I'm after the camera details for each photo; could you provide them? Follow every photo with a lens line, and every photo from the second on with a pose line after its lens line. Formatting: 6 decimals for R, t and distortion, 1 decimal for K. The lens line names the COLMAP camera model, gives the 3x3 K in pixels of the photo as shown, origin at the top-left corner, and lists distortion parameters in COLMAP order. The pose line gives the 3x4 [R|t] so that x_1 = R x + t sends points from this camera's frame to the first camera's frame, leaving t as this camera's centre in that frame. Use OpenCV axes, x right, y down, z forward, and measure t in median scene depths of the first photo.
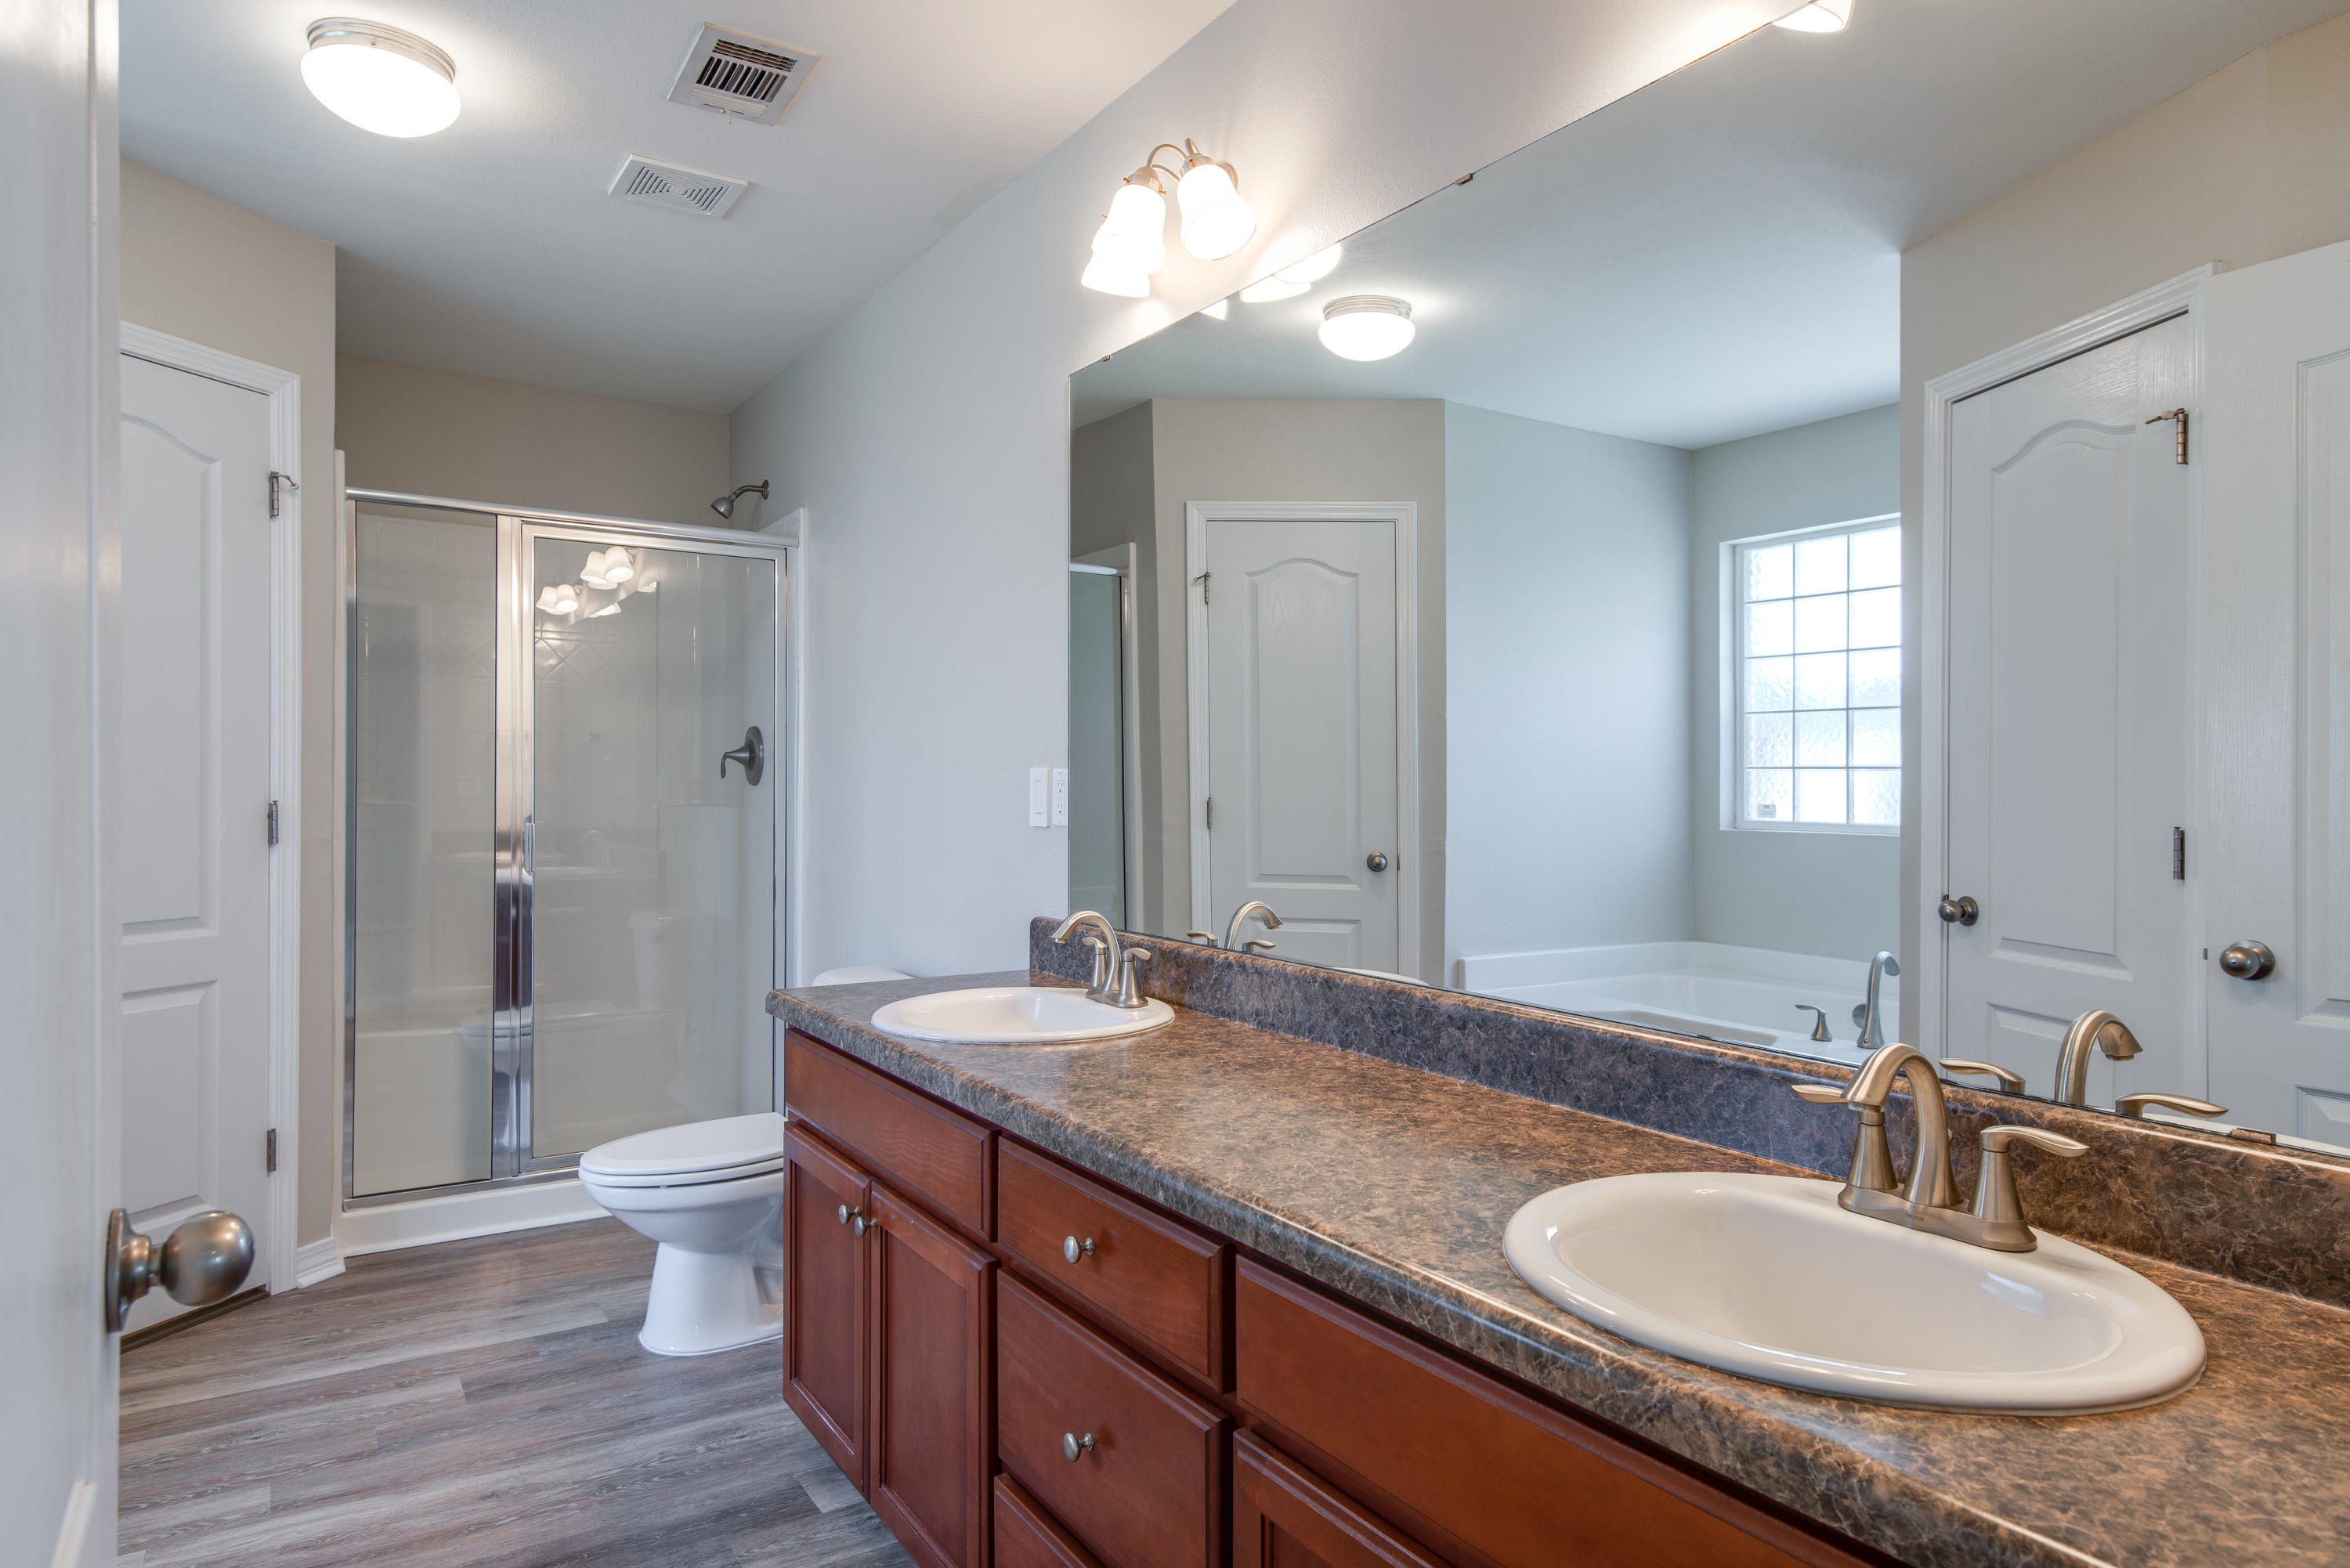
lens RADIAL K [[1421.2, 0, 1175.3], [0, 1421.2, 786.2], [0, 0, 1]] dist [0.004821, -0.000304]
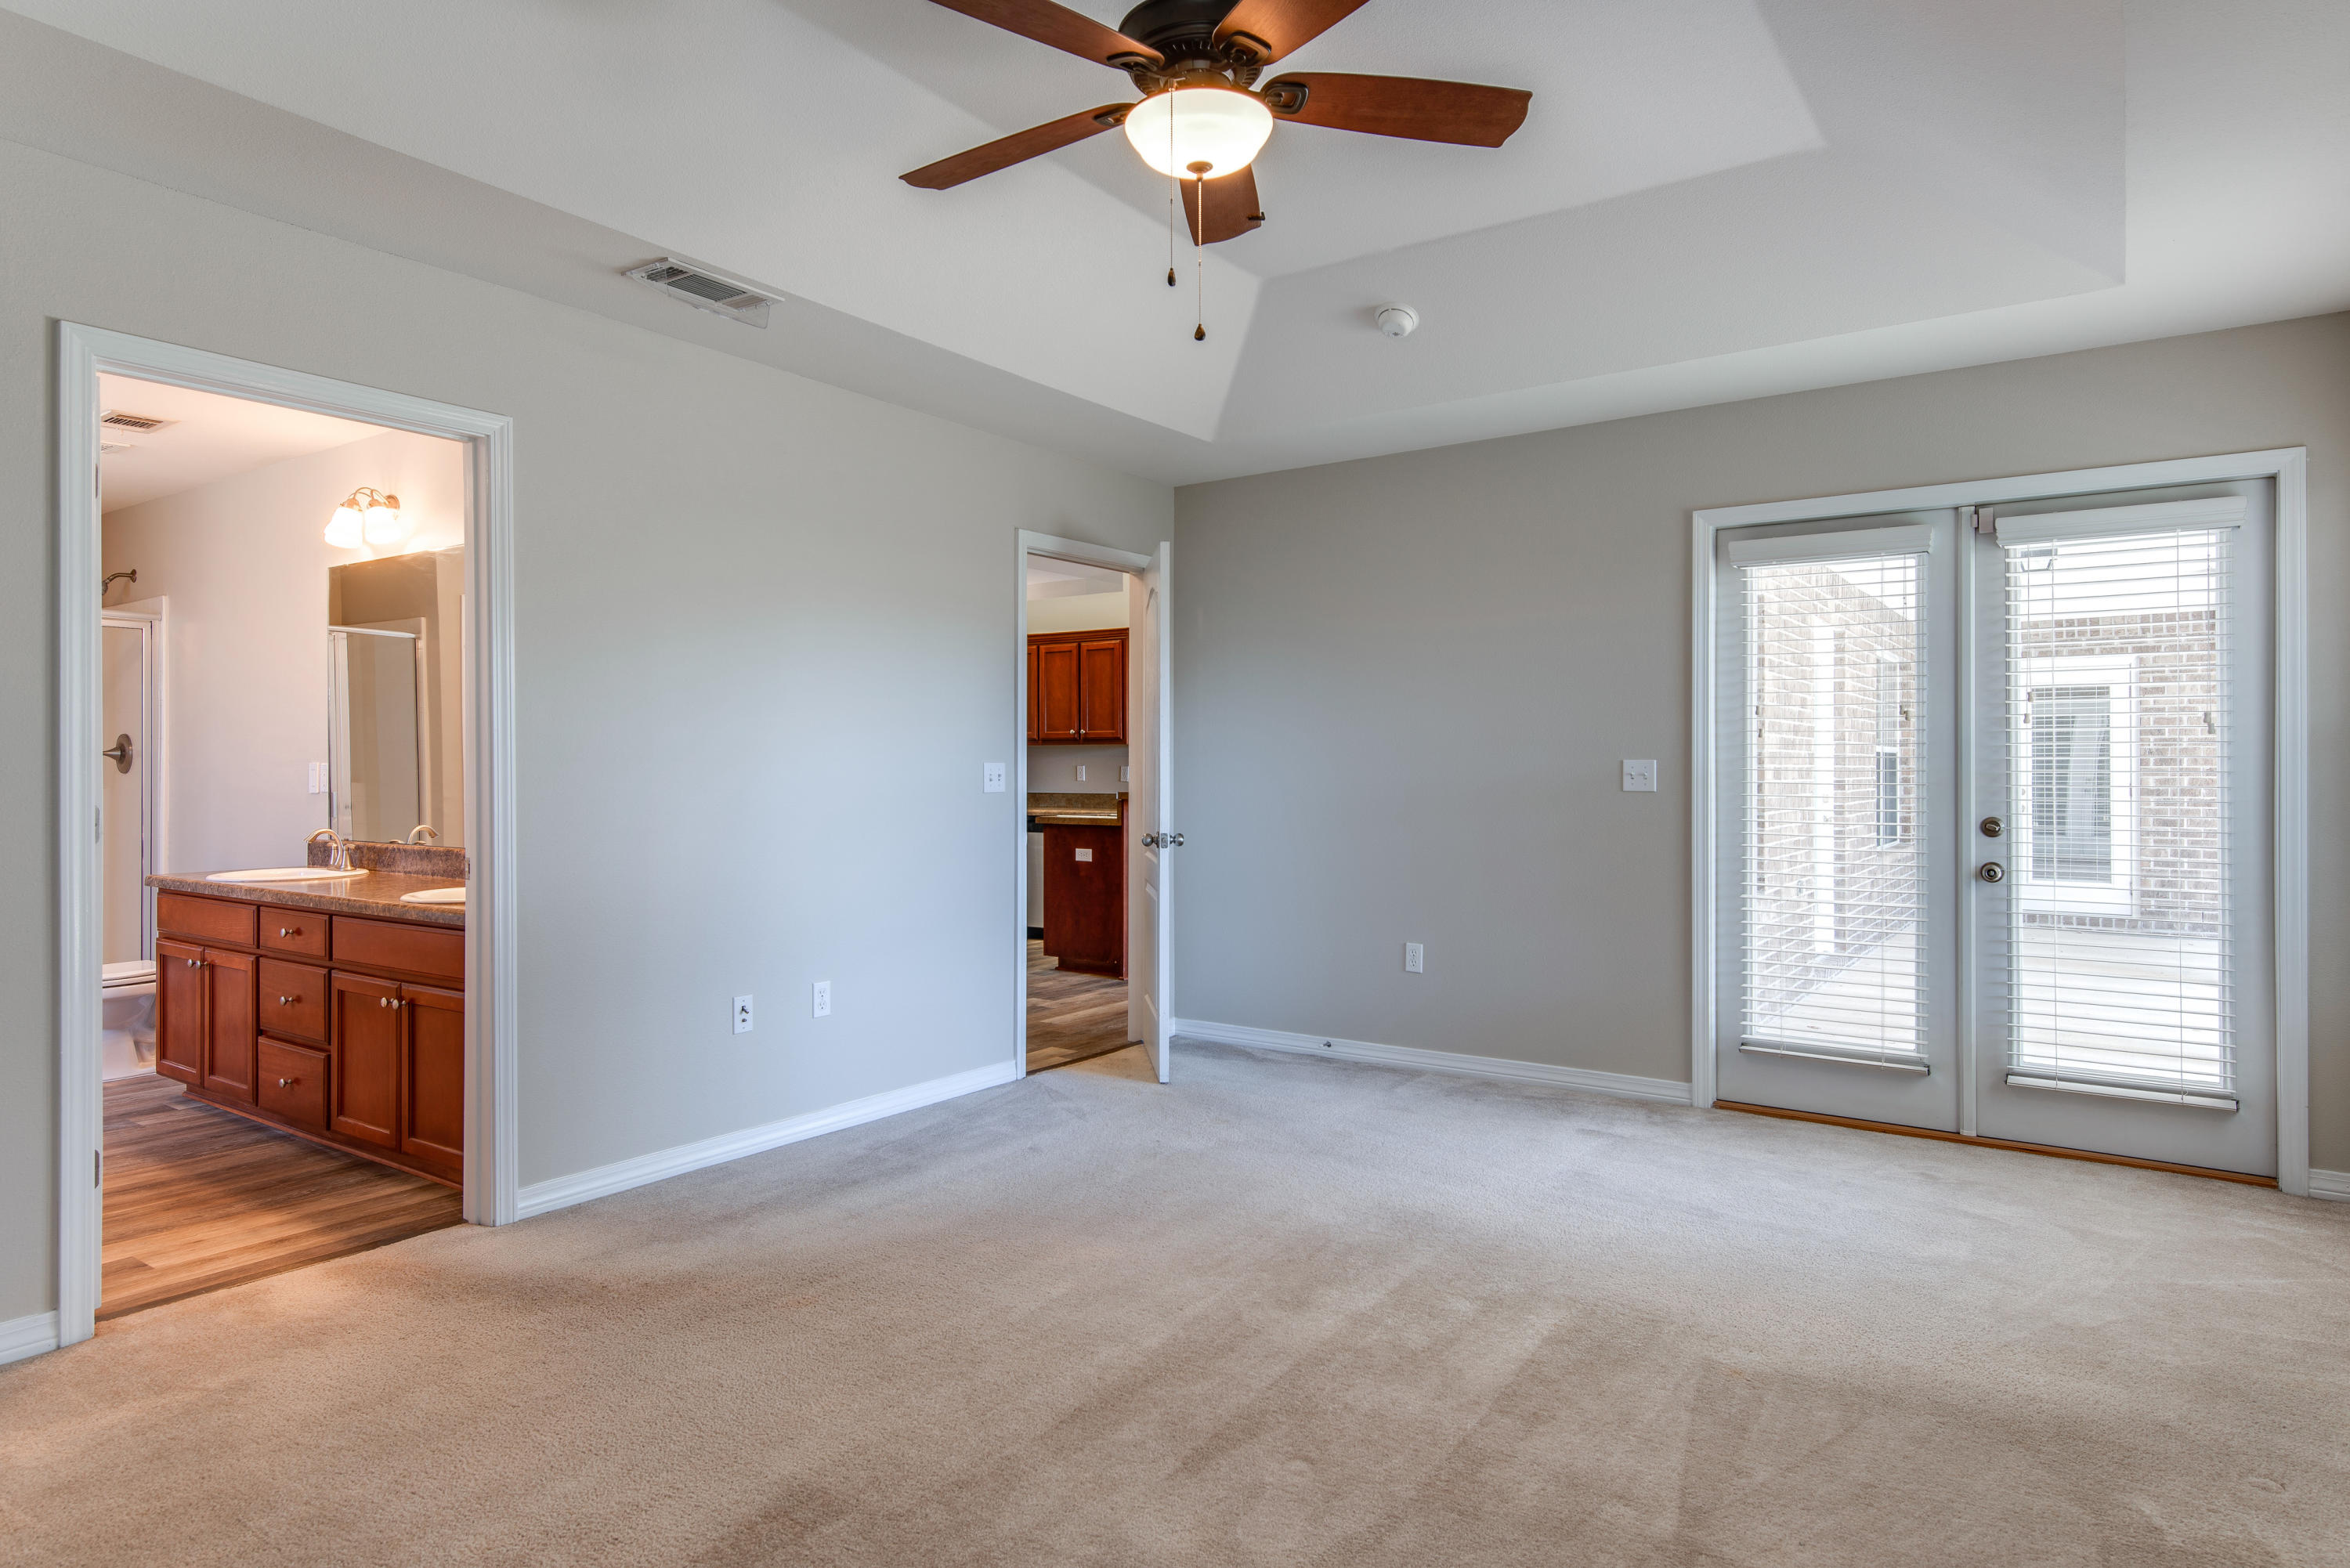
lens RADIAL K [[1350.8, 0, 1187.2], [0, 1350.8, 766.5], [0, 0, 1]] dist [0.020382, 0.000766]
pose [[0.925775, -0.004648, 0.378046, 0.357848], [0.005925, 0.999980, -0.002213, 0.003403], [-0.378028, 0.004289, 0.925784, -1.392325]]
